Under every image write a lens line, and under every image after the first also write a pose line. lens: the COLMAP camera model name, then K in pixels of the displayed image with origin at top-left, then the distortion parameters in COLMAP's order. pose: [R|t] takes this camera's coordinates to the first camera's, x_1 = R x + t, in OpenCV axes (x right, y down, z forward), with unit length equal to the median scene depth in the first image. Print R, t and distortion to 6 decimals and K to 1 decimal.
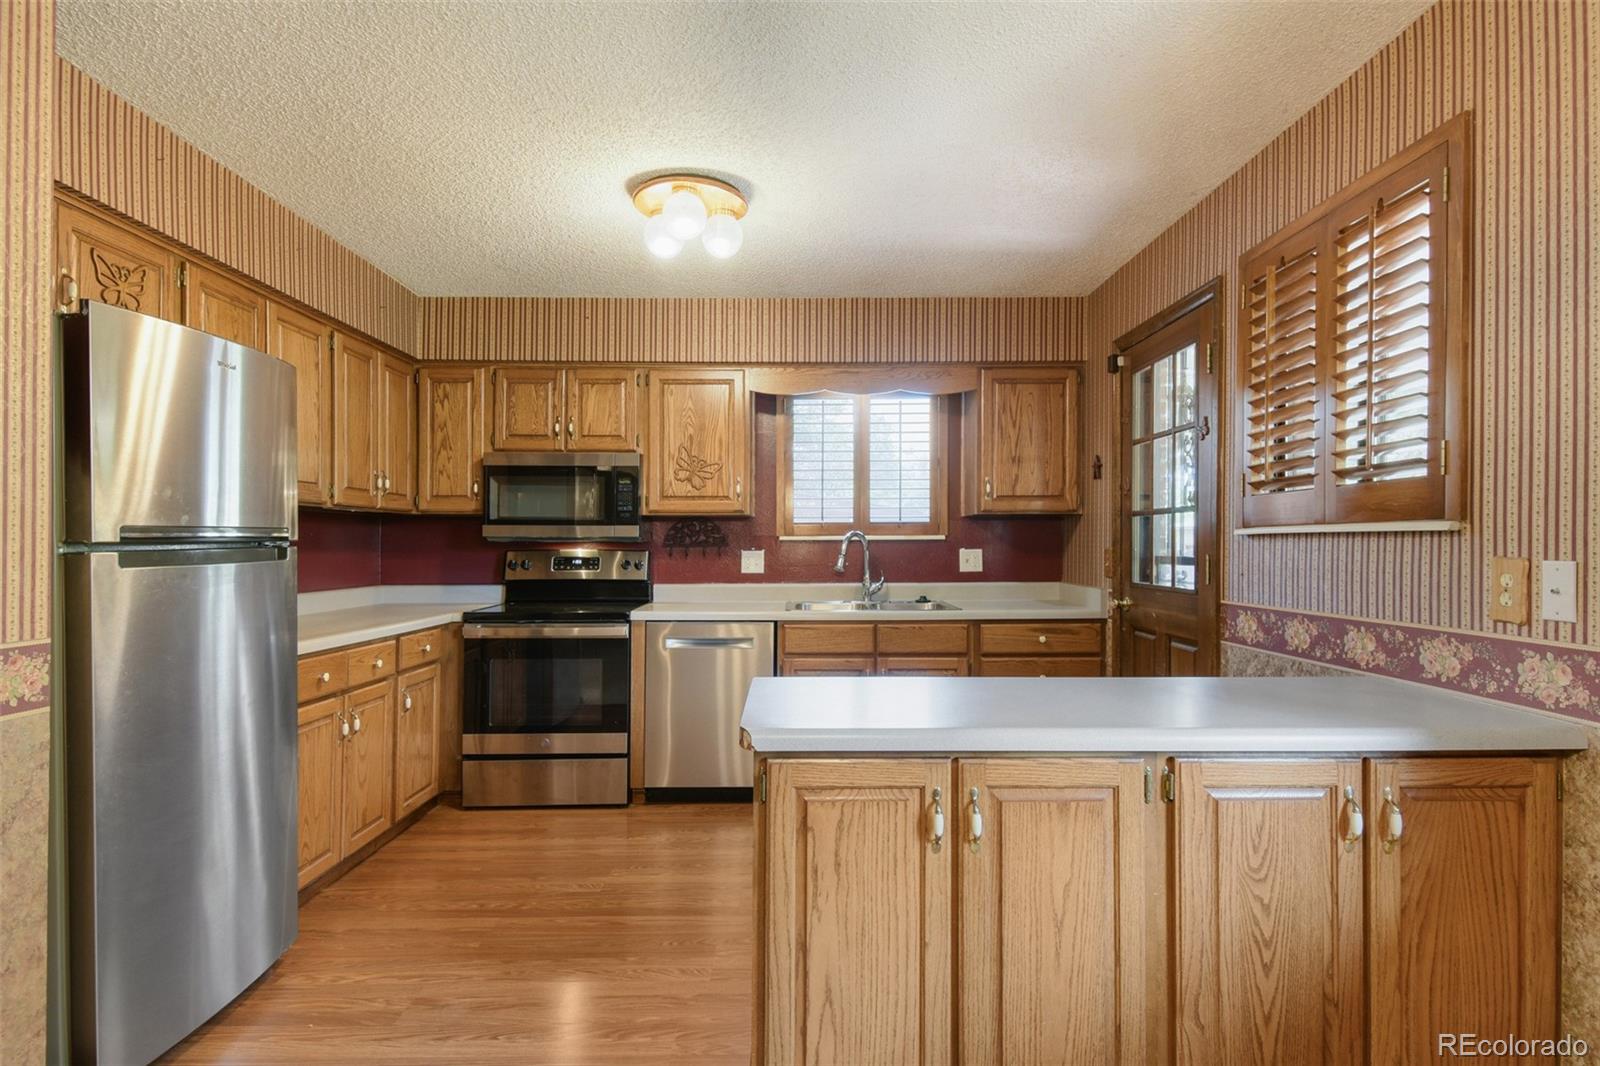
lens RADIAL K [[833.3, 0, 801.5], [0, 833.3, 546.4], [0, 0, 1]] dist [0.022868, -0.007598]
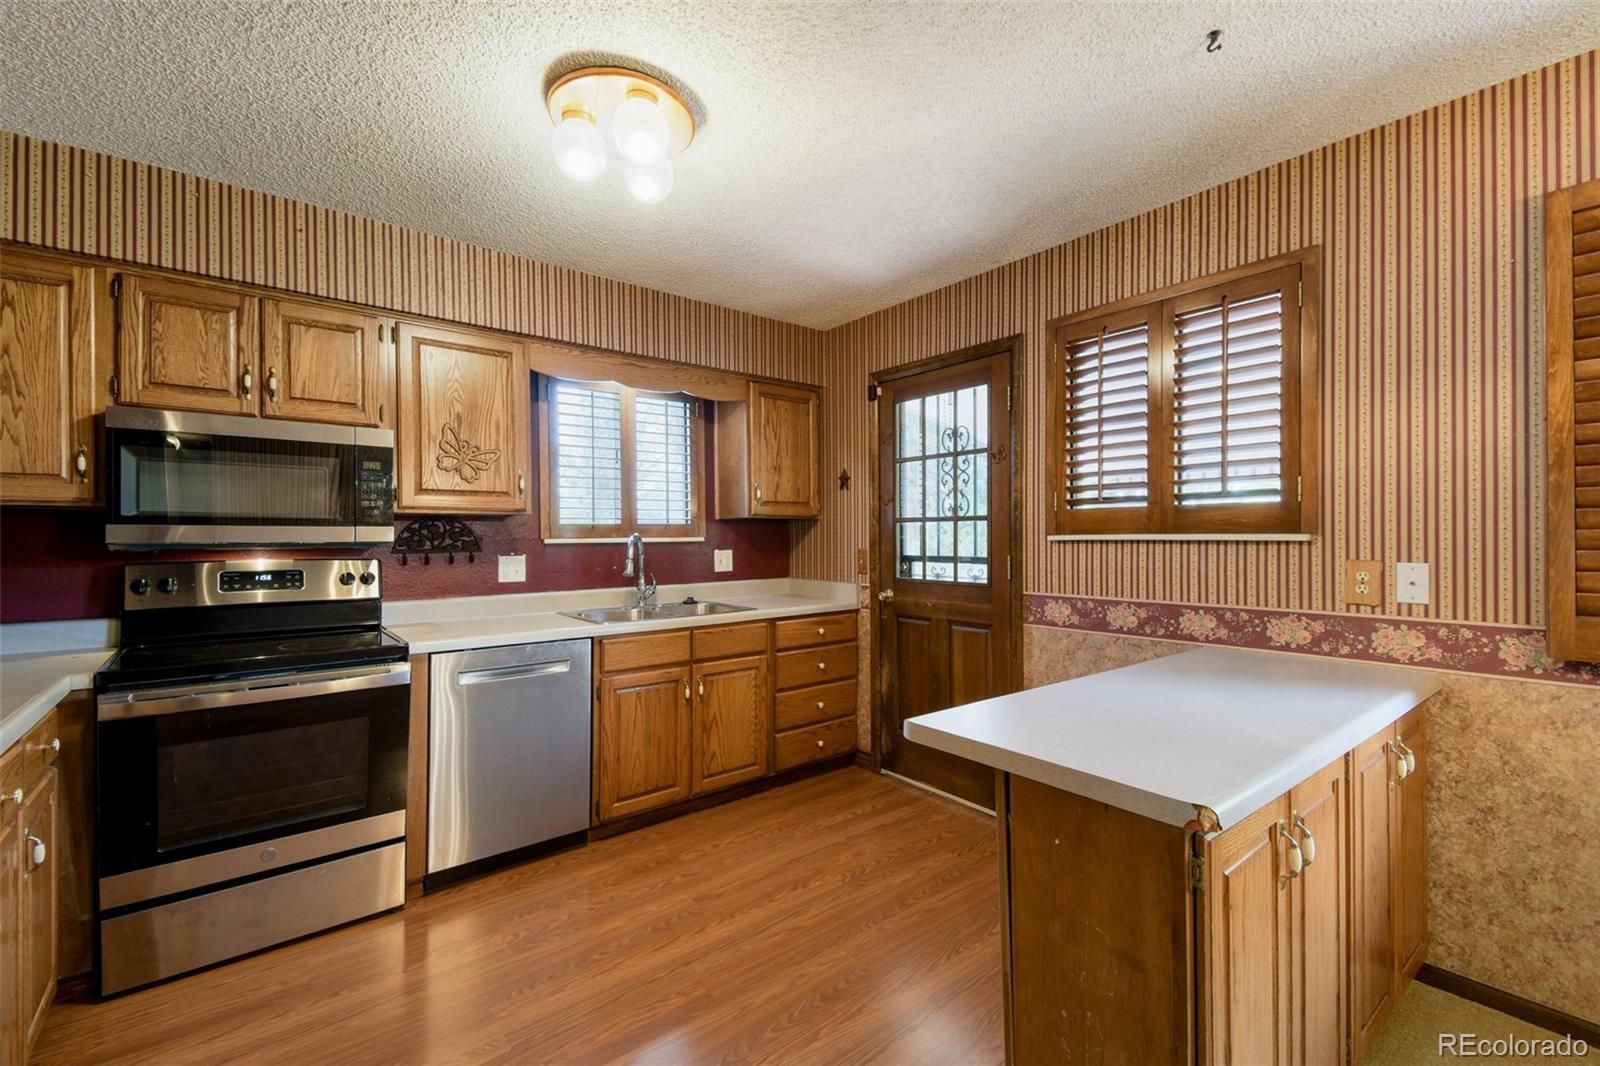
lens RADIAL K [[695.9, 0, 797.7], [0, 695.9, 543.8], [0, 0, 1]] dist [0.032169, -0.002607]
pose [[0.790721, -0.009021, 0.612110, -0.307218], [0.004939, 0.999953, 0.008356, -0.013808], [-0.612157, -0.003584, 0.790728, 0.284142]]
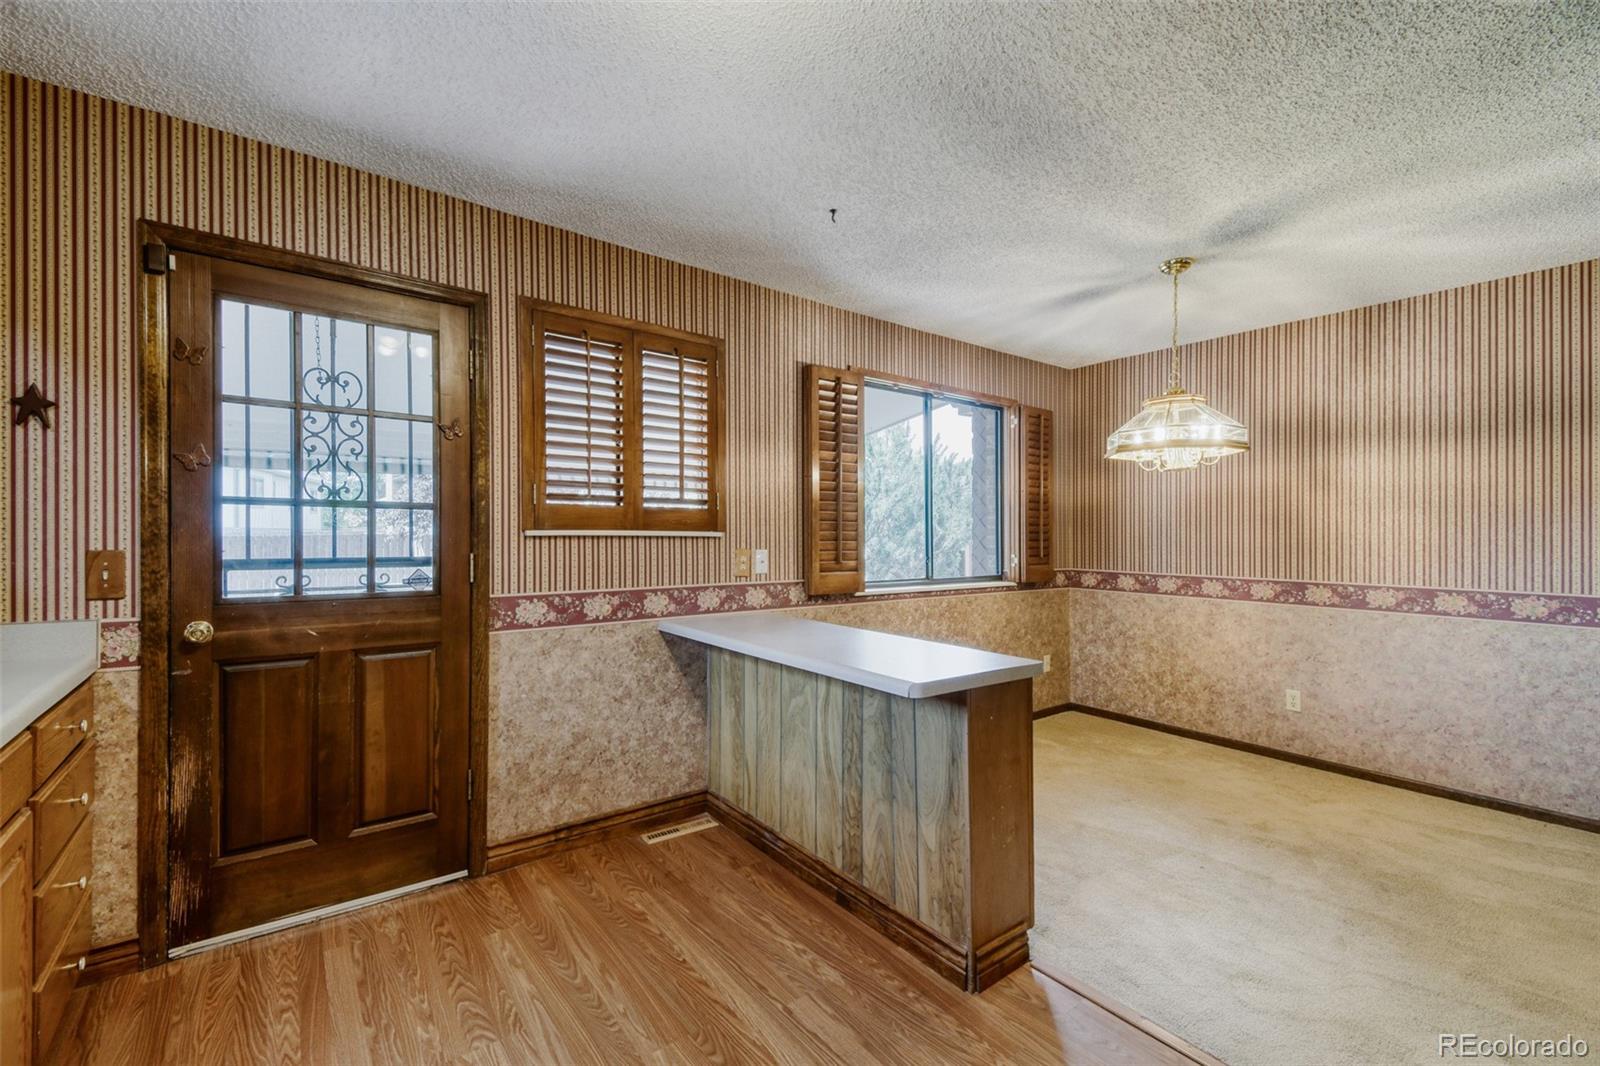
lens RADIAL K [[695.9, 0, 777.4], [0, 695.9, 537.1], [0, 0, 1]] dist [0.032169, -0.002607]
pose [[-0.601088, -0.009108, 0.799131, -0.337343], [-0.006447, 0.999958, 0.006548, -0.014596], [-0.799157, -0.001216, -0.601121, 0.936163]]
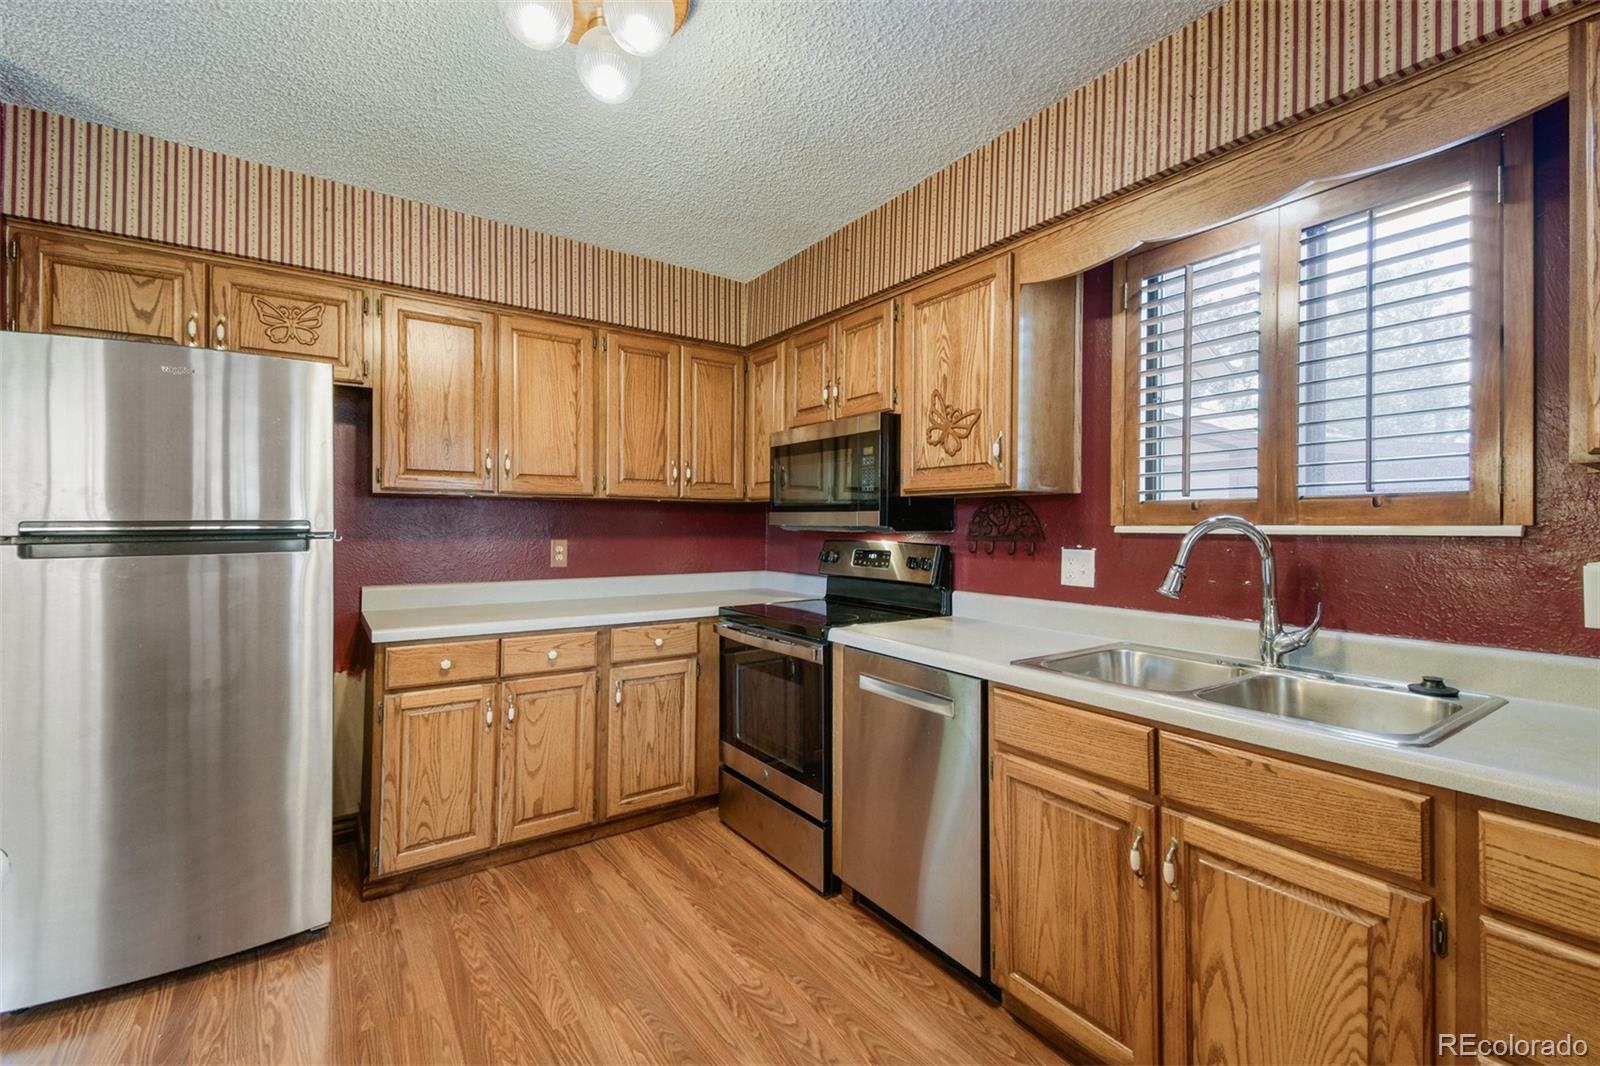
lens RADIAL K [[695.9, 0, 845.6], [0, 695.9, 519.8], [0, 0, 1]] dist [0.032169, -0.002607]
pose [[0.573006, -0.002388, -0.819548, 0.301837], [-0.007140, 0.999943, -0.007906, -0.012803], [0.819520, 0.010382, 0.572956, 0.650678]]
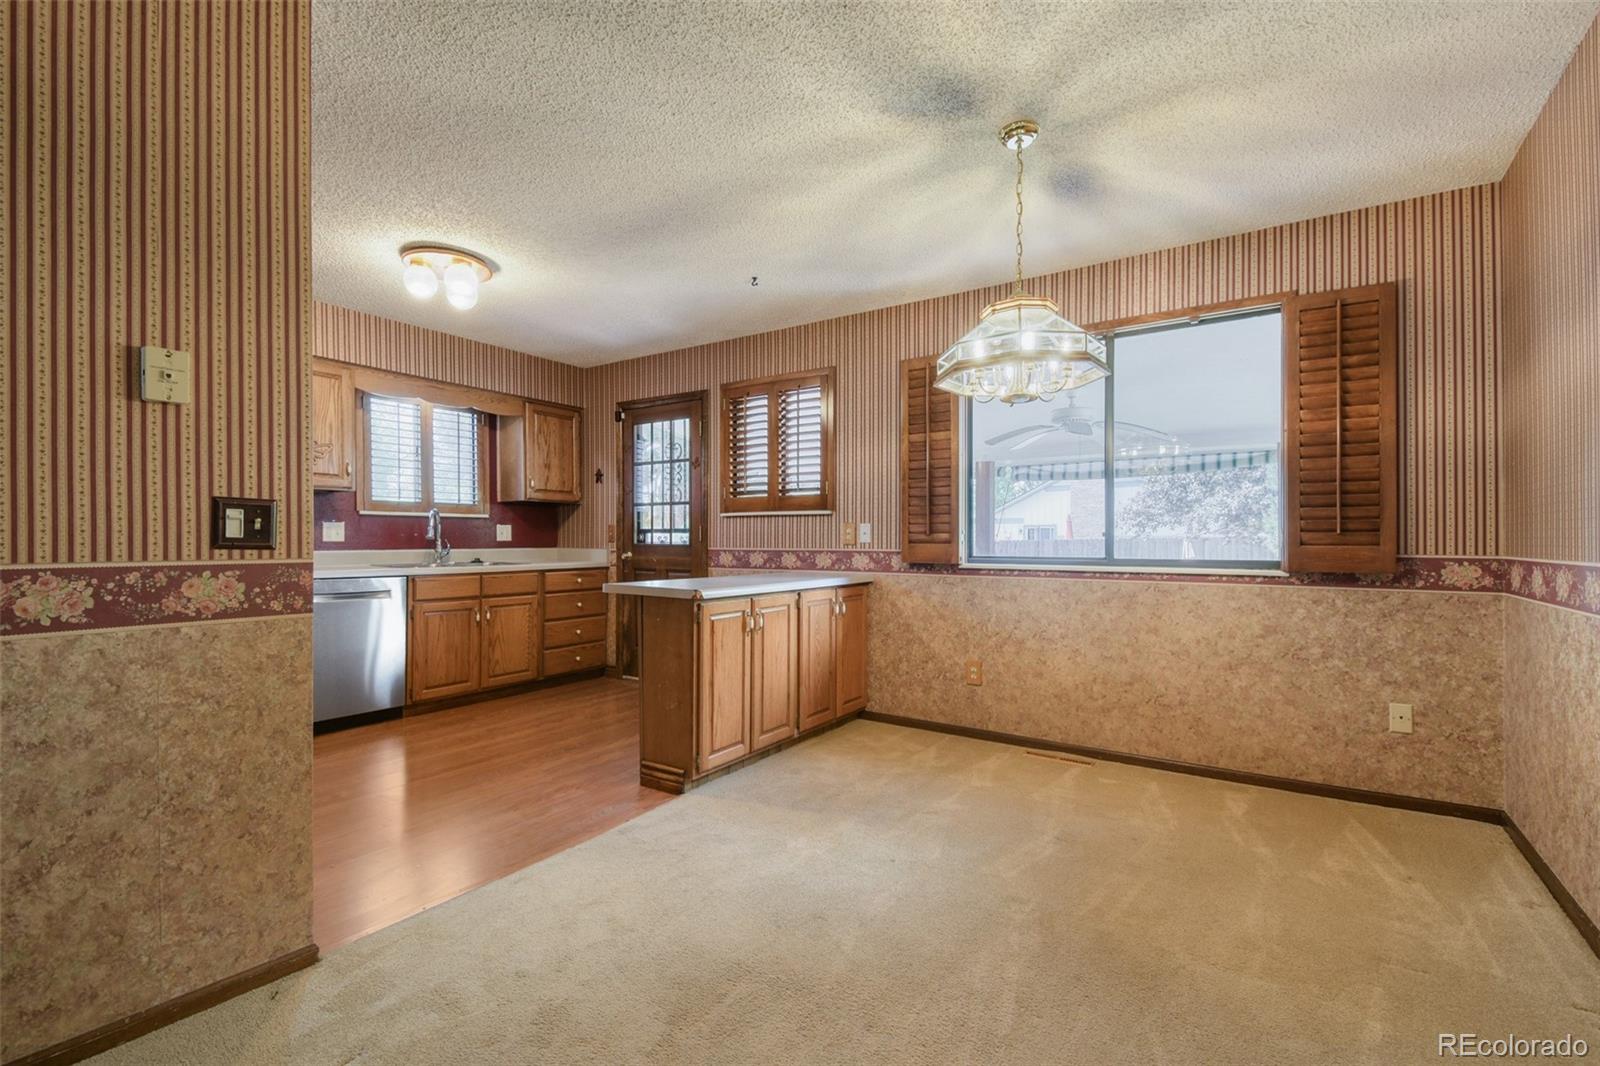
lens RADIAL K [[695.9, 0, 814.9], [0, 695.9, 543.0], [0, 0, 1]] dist [0.032169, -0.002607]
pose [[0.554286, -0.002378, 0.832323, -0.580358], [-0.001179, 0.999993, 0.003643, 0.033978], [-0.832325, -0.003001, 0.554279, -0.121391]]
